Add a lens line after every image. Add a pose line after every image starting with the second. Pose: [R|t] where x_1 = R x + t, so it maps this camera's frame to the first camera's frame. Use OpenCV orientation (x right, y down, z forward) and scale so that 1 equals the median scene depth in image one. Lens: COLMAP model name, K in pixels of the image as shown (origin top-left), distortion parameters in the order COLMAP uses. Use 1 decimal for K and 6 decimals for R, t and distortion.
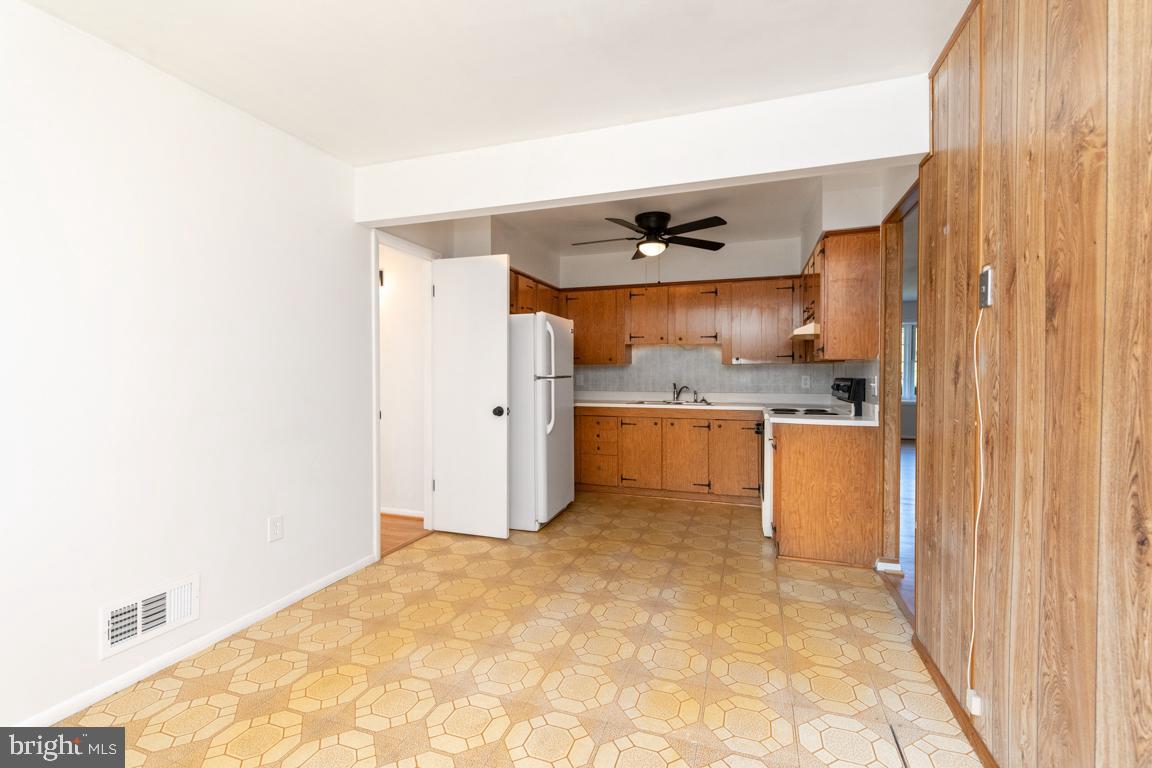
lens RADIAL K [[500.5, 0, 577.7], [0, 500.5, 369.9], [0, 0, 1]] dist [-0.002372, -0.000264]
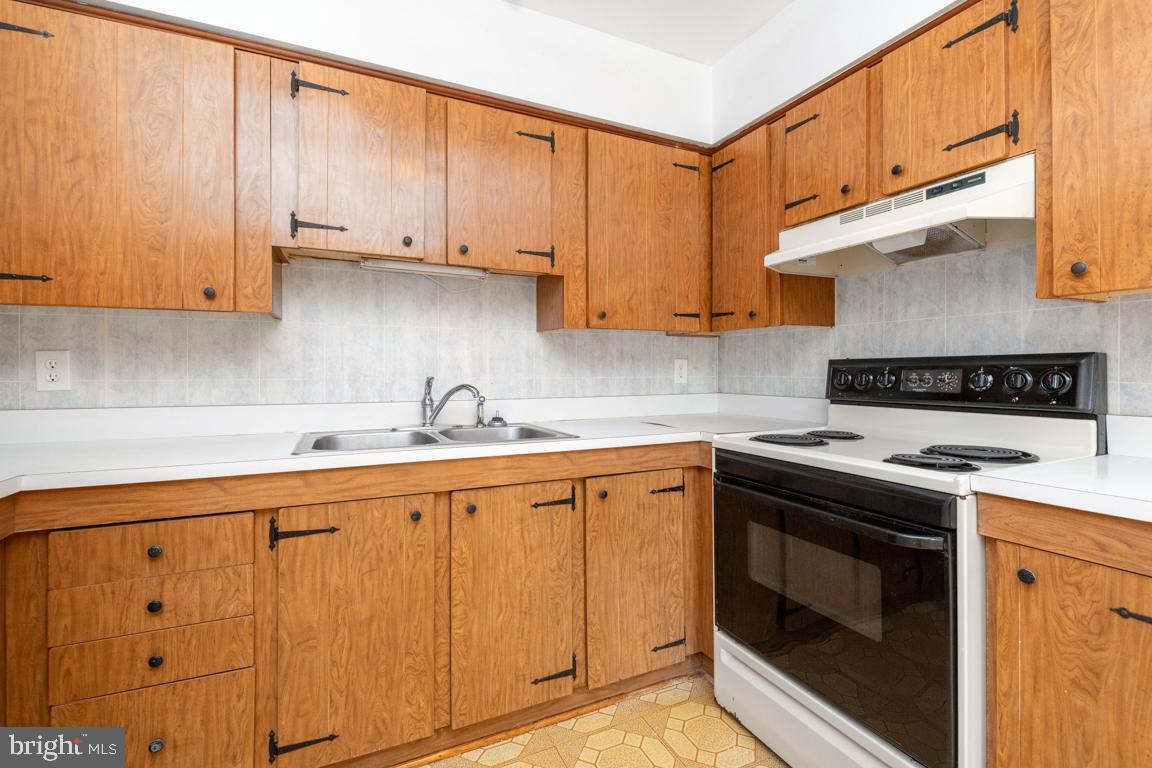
lens RADIAL K [[500.5, 0, 577.7], [0, 500.5, 369.9], [0, 0, 1]] dist [-0.002372, -0.000264]
pose [[0.725306, 0.001205, 0.688426, 0.024324], [-0.002111, 0.999998, 0.000475, 0.021858], [-0.688424, -0.001798, 0.725307, 0.705224]]
